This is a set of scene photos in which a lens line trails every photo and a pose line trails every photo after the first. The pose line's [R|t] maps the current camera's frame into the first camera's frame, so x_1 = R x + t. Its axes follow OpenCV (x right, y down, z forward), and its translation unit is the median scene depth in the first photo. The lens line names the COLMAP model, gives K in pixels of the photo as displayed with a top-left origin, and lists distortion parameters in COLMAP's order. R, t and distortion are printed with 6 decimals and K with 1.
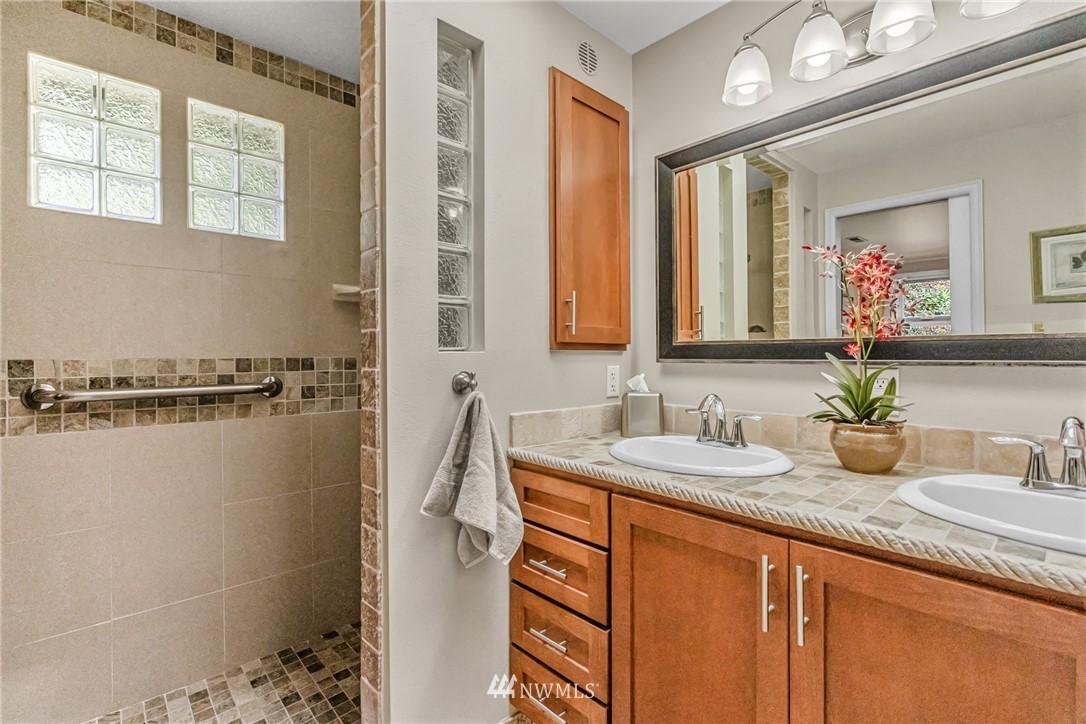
lens RADIAL K [[491.1, 0, 547.1], [0, 491.1, 355.2], [0, 0, 1]] dist [-0.011545, 0.004630]
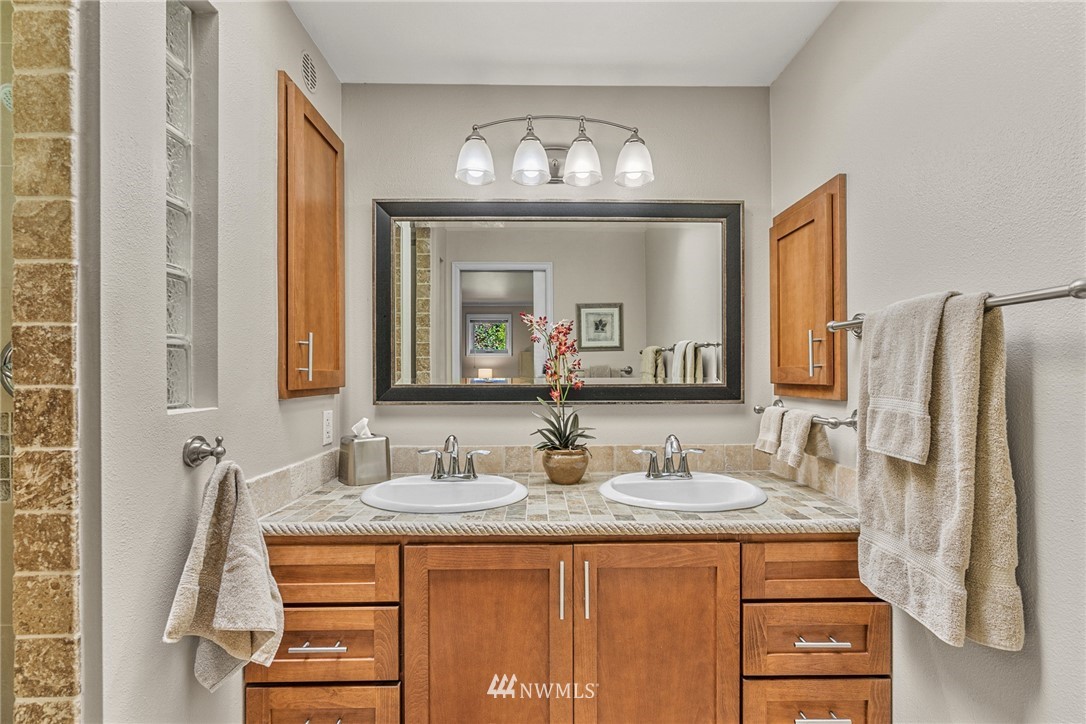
lens RADIAL K [[491.1, 0, 544.6], [0, 491.1, 371.9], [0, 0, 1]] dist [-0.011545, 0.004630]
pose [[0.673460, 0.003150, 0.739217, -0.395941], [0.000944, 0.999986, -0.005121, -0.066673], [-0.739223, 0.004146, 0.673448, 0.100575]]
